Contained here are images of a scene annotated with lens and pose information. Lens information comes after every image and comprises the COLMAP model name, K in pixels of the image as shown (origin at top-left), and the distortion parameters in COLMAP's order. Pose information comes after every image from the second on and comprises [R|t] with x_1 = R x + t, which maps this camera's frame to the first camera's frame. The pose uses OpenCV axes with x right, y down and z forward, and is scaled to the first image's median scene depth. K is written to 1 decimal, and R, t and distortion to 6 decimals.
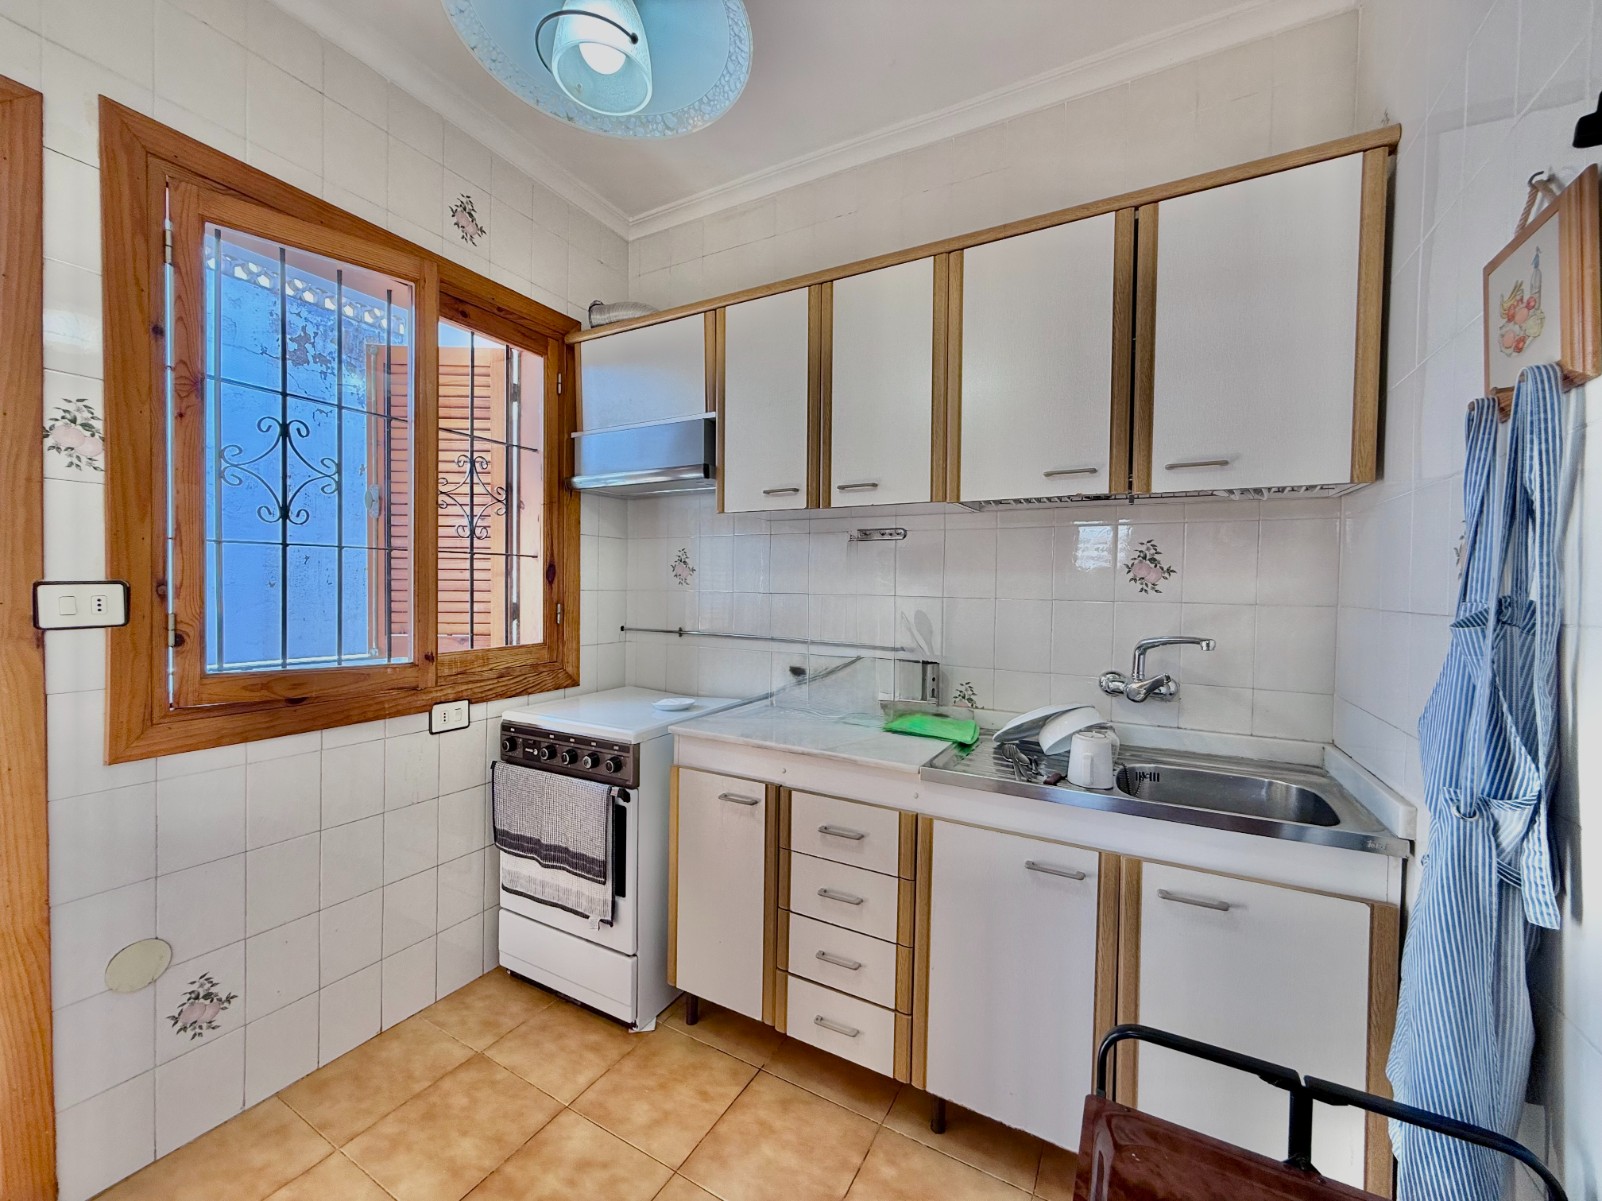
lens RADIAL K [[639.6, 0, 794.4], [0, 639.6, 598.6], [0, 0, 1]] dist [0.000632, -0.000296]
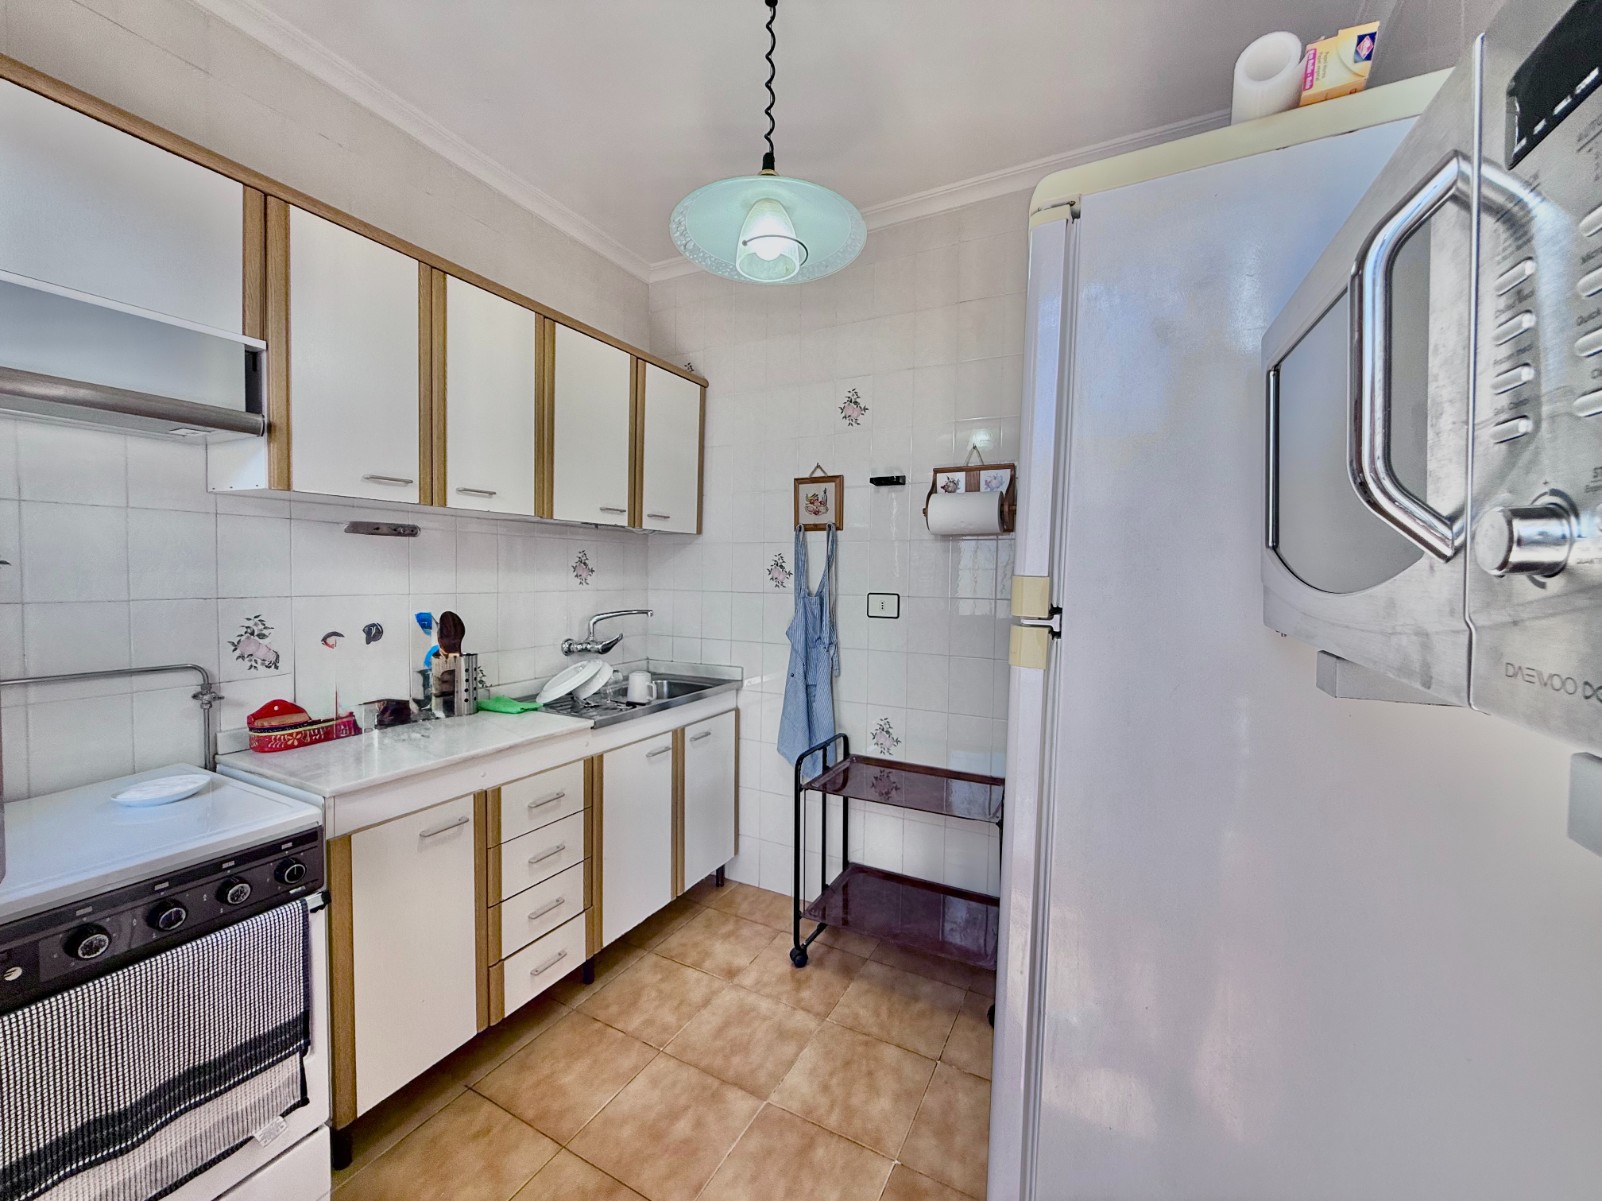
lens RADIAL K [[639.6, 0, 794.4], [0, 639.6, 598.6], [0, 0, 1]] dist [0.000632, -0.000296]
pose [[-0.021080, -0.054792, 0.998275, -1.012821], [0.007166, 0.998463, 0.054954, -0.057791], [-0.999752, 0.008312, -0.020655, 0.531092]]
